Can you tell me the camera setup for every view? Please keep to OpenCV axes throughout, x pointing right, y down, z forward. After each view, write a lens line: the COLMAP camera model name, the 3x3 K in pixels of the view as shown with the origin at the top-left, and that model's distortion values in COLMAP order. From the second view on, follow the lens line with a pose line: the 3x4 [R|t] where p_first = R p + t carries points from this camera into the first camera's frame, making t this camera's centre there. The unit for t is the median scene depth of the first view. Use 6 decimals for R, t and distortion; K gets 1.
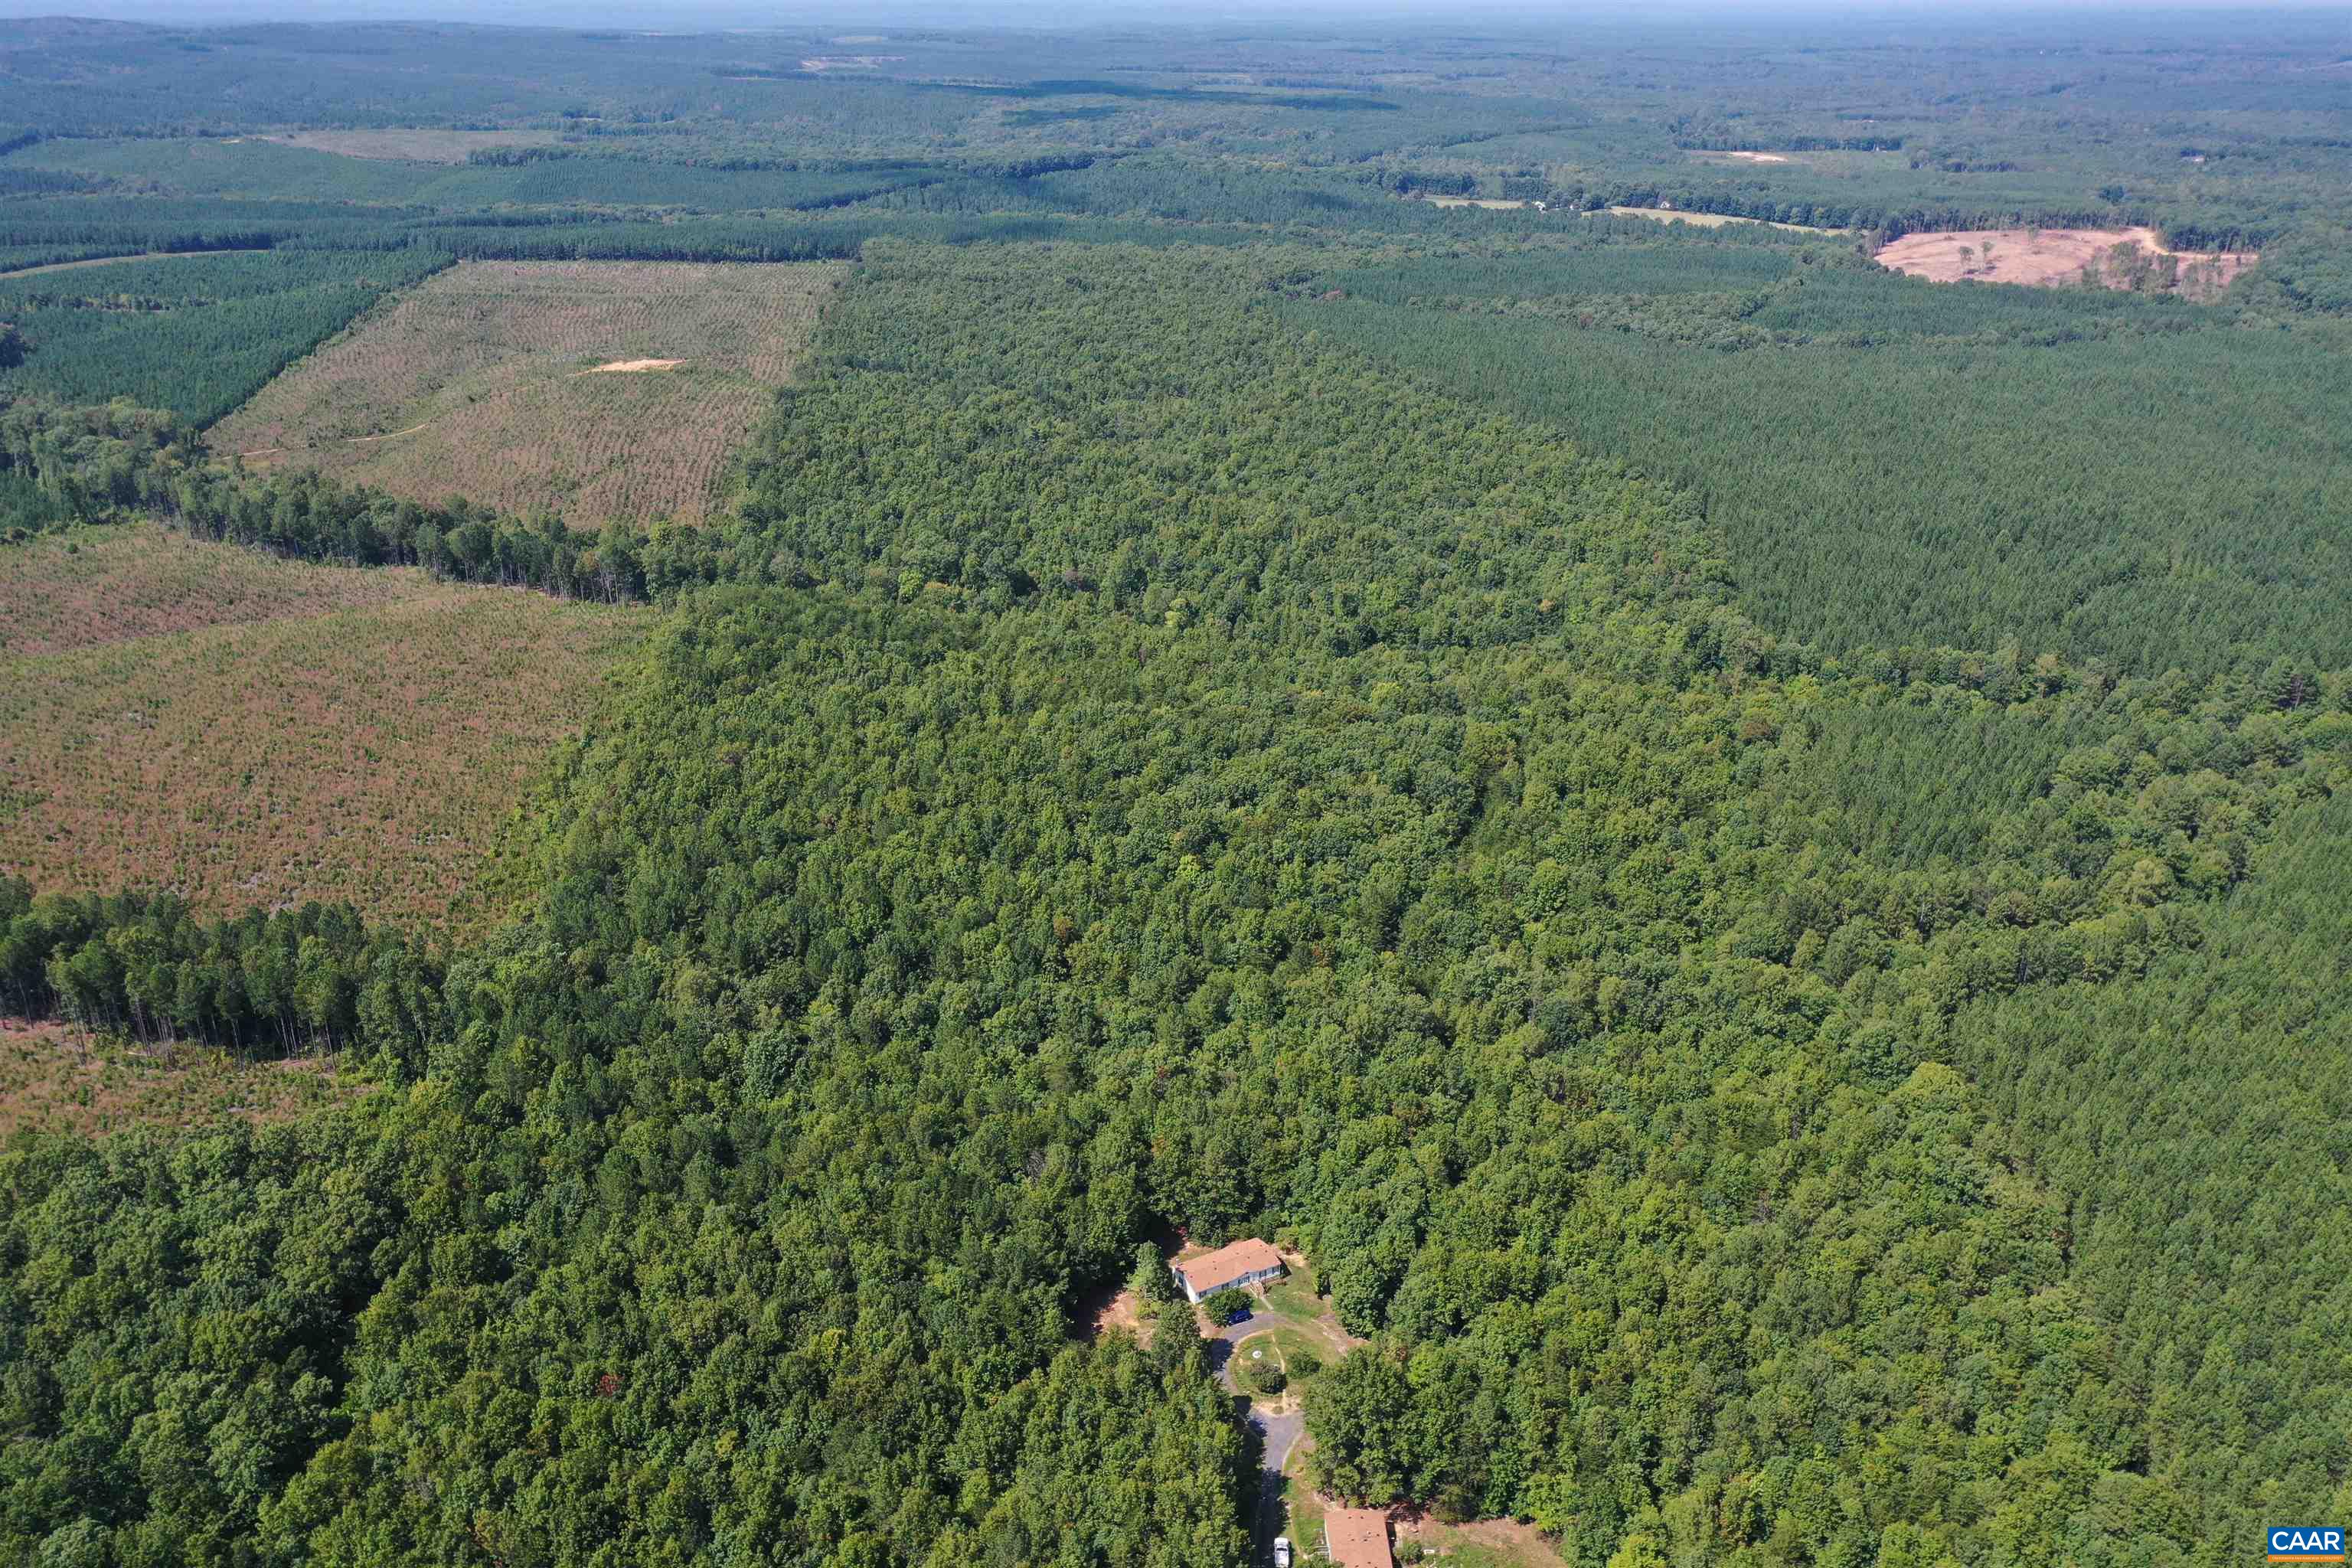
lens RADIAL K [[1866.0, 0, 1168.4], [0, 1866.0, 783.9], [0, 0, 1]] dist [0.018659, 0.007729]
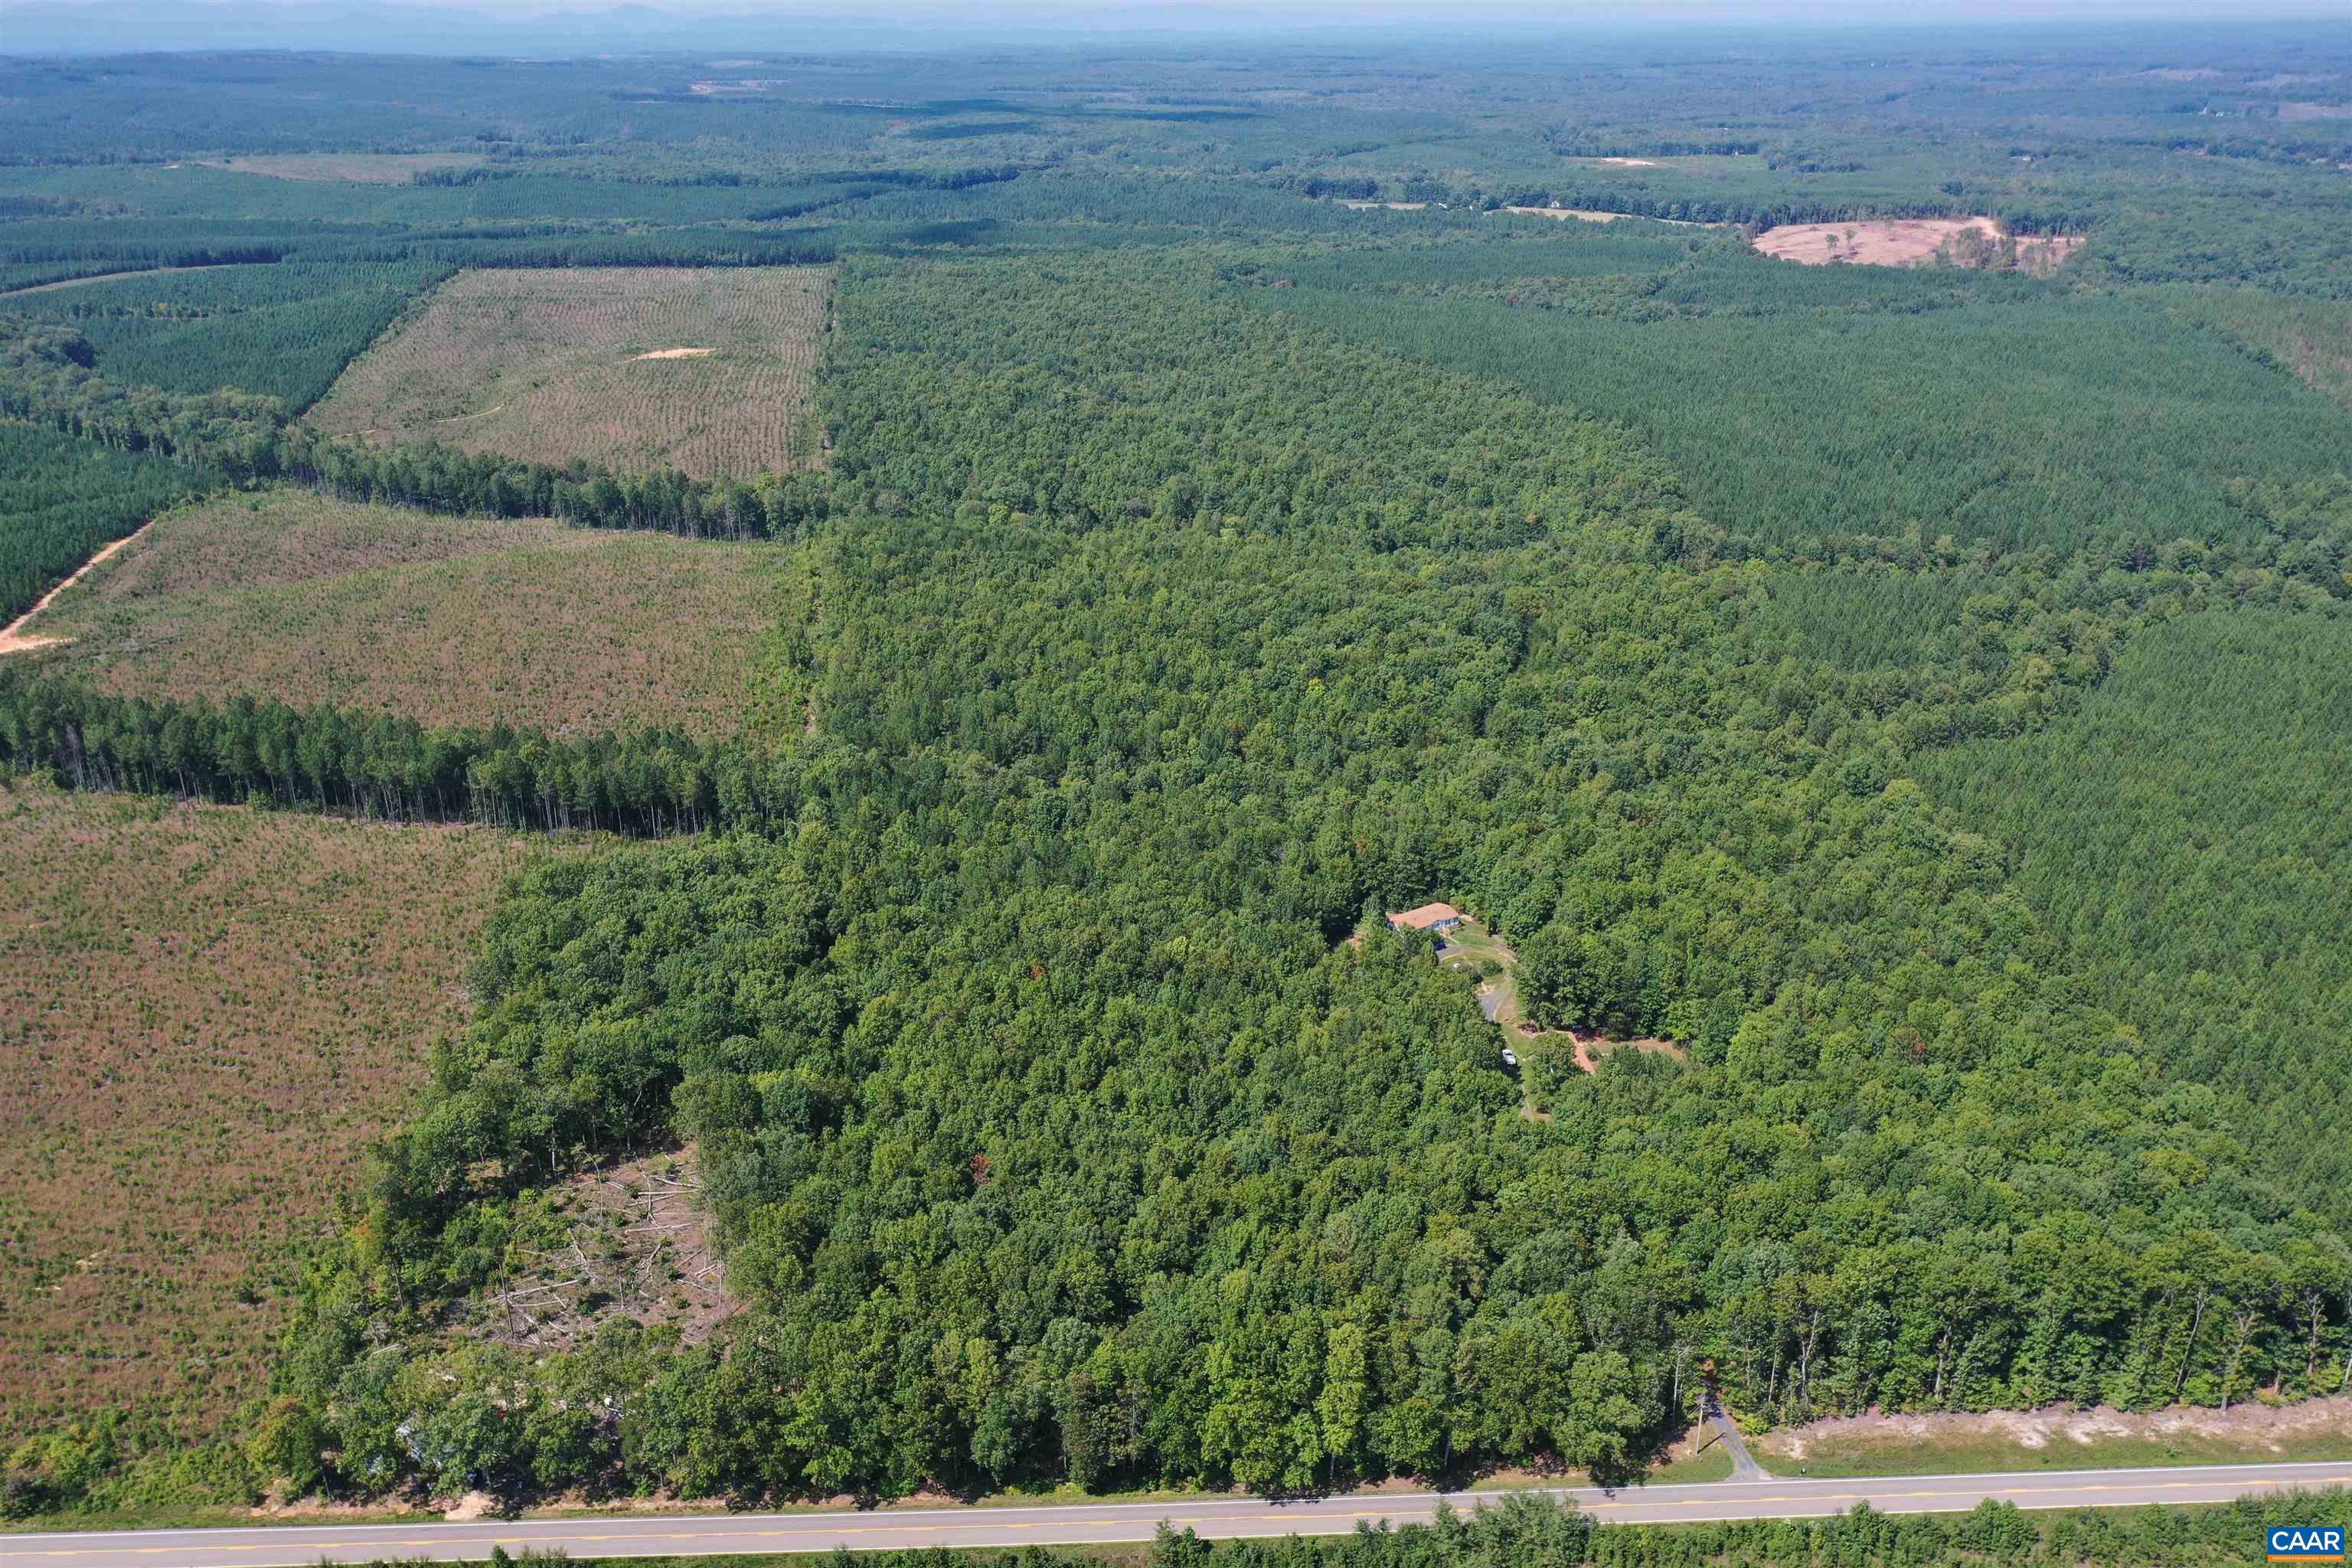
lens RADIAL K [[1866.0, 0, 1167.5], [0, 1866.0, 787.4], [0, 0, 1]] dist [0.018659, 0.007729]
pose [[0.997209, -0.036708, 0.065009, -0.056167], [0.037256, 0.999279, -0.007247, 0.037594], [-0.064696, 0.009649, 0.997858, -0.086642]]
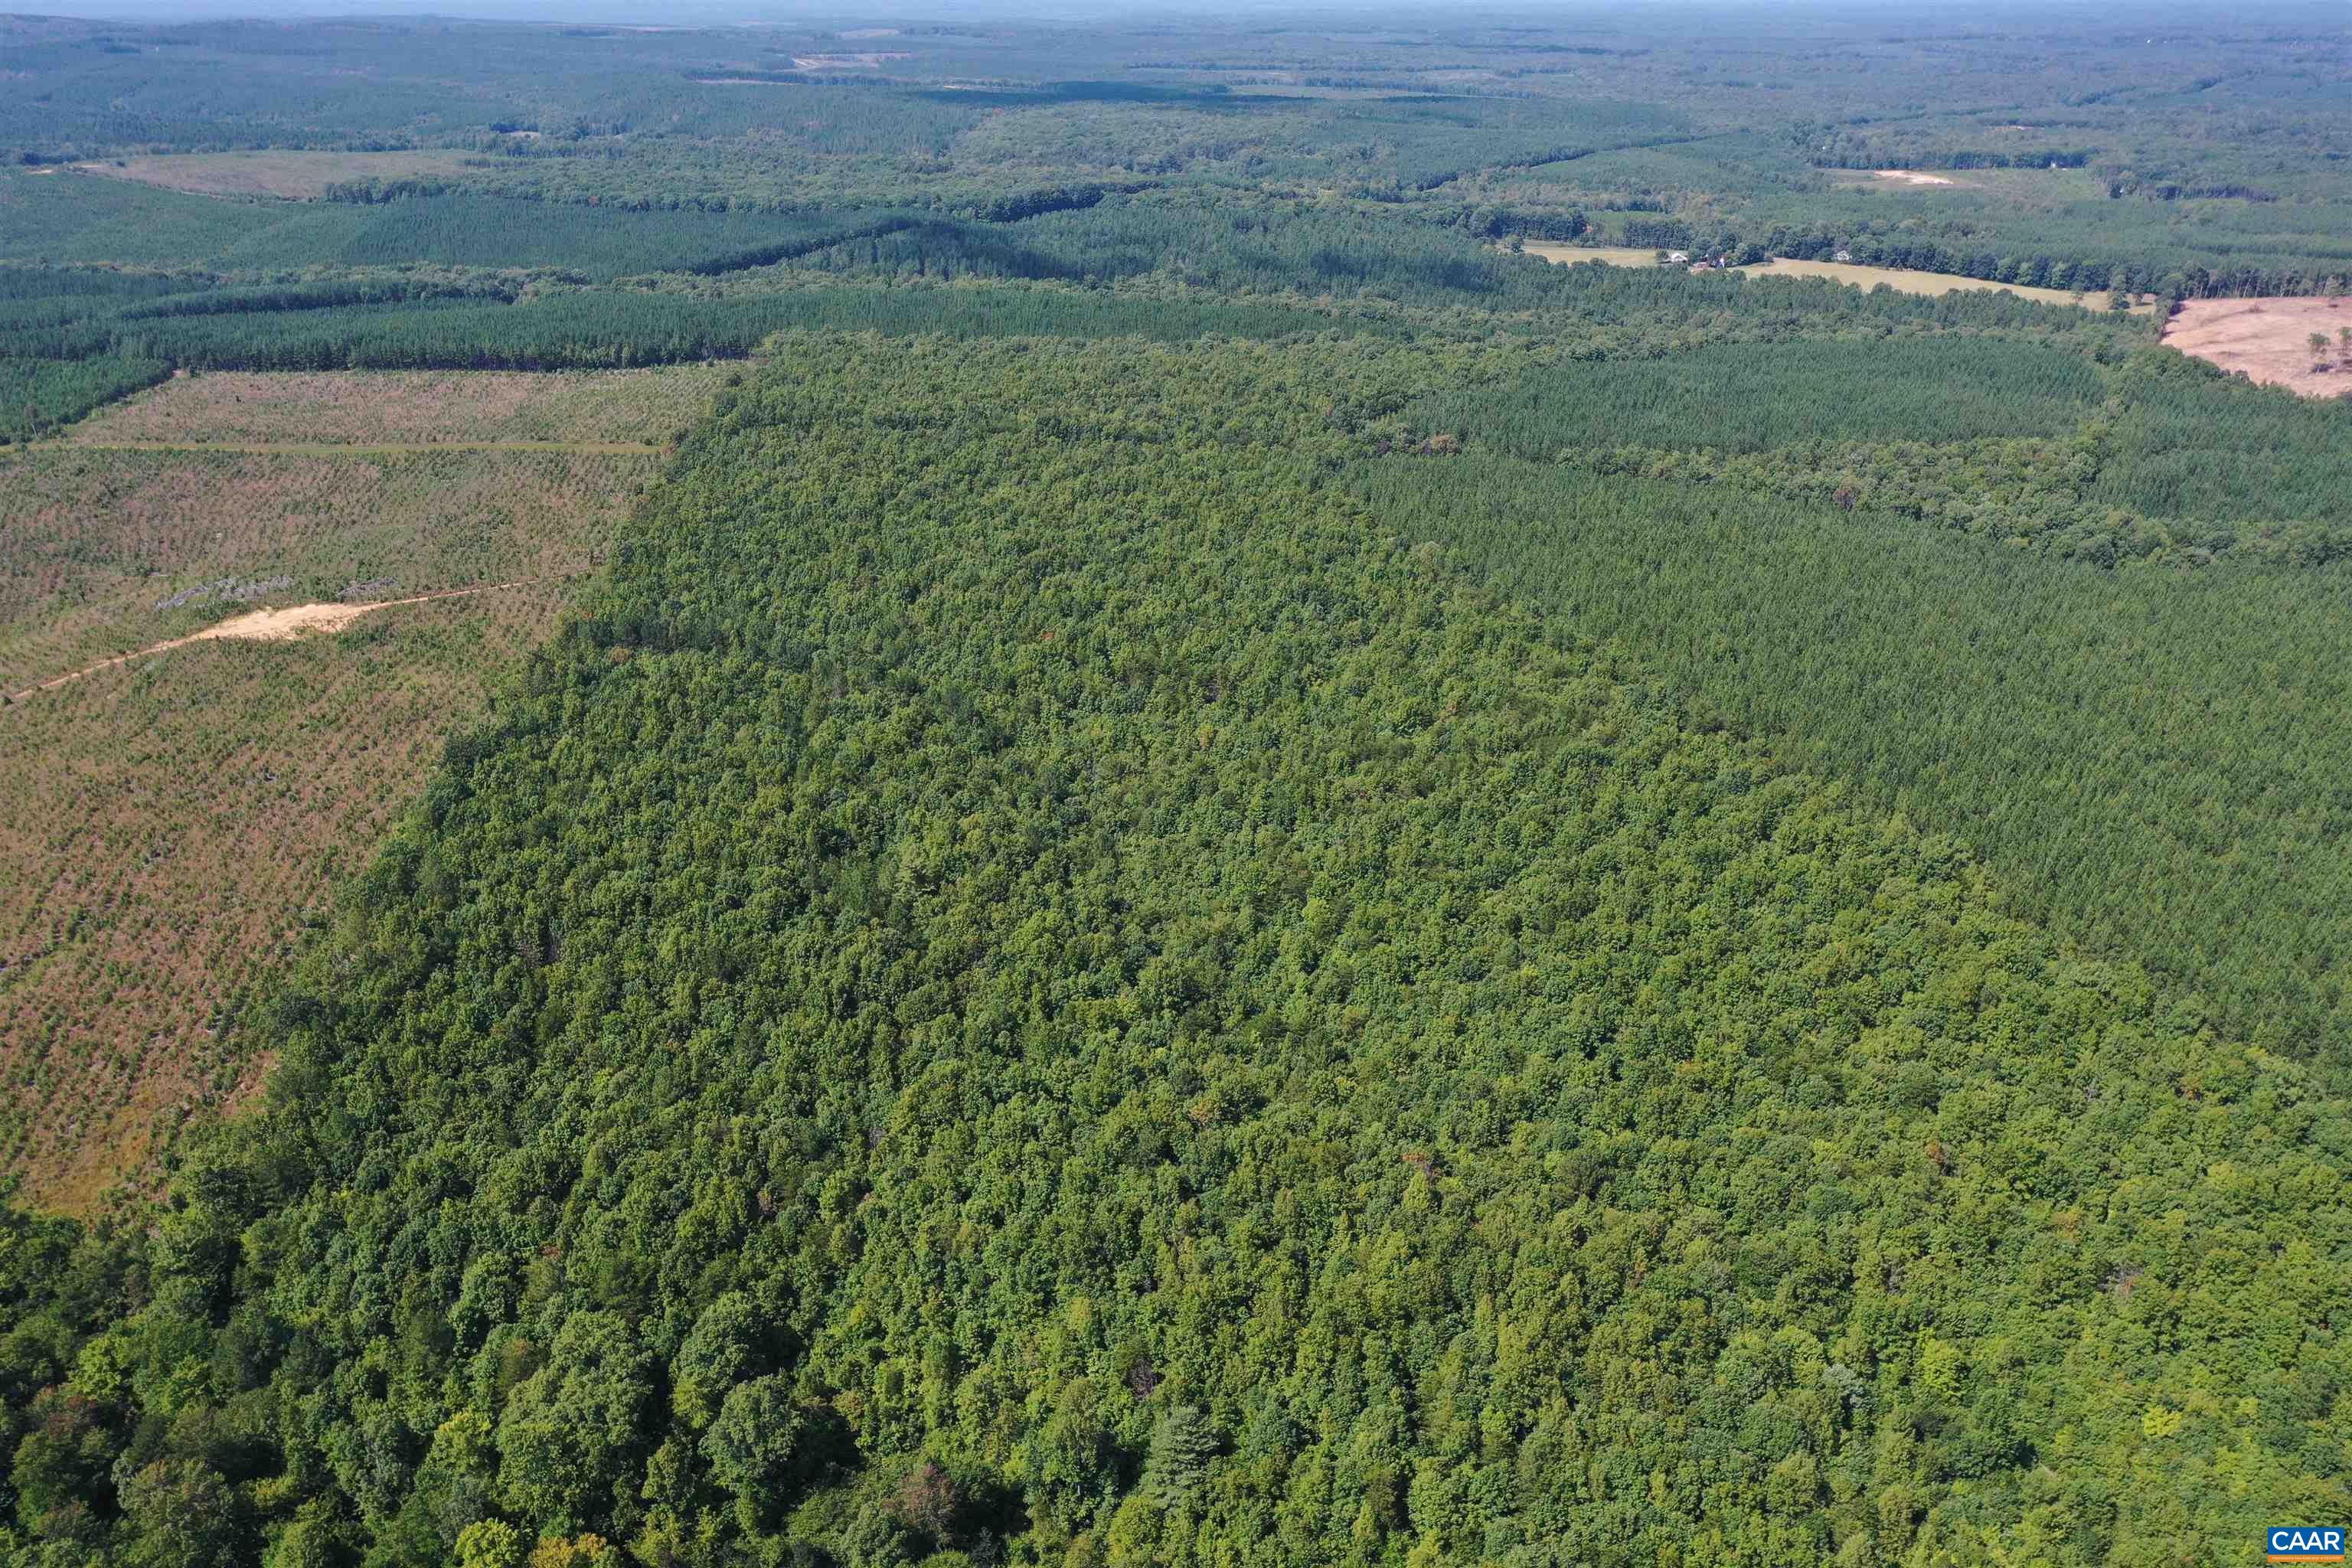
lens RADIAL K [[1866.0, 0, 1167.9], [0, 1866.0, 787.4], [0, 0, 1]] dist [0.018659, 0.007729]
pose [[0.999859, 0.001994, -0.016684, 0.002450], [-0.001883, 0.999976, 0.006646, -0.129496], [0.016697, -0.006613, 0.999839, 0.304529]]
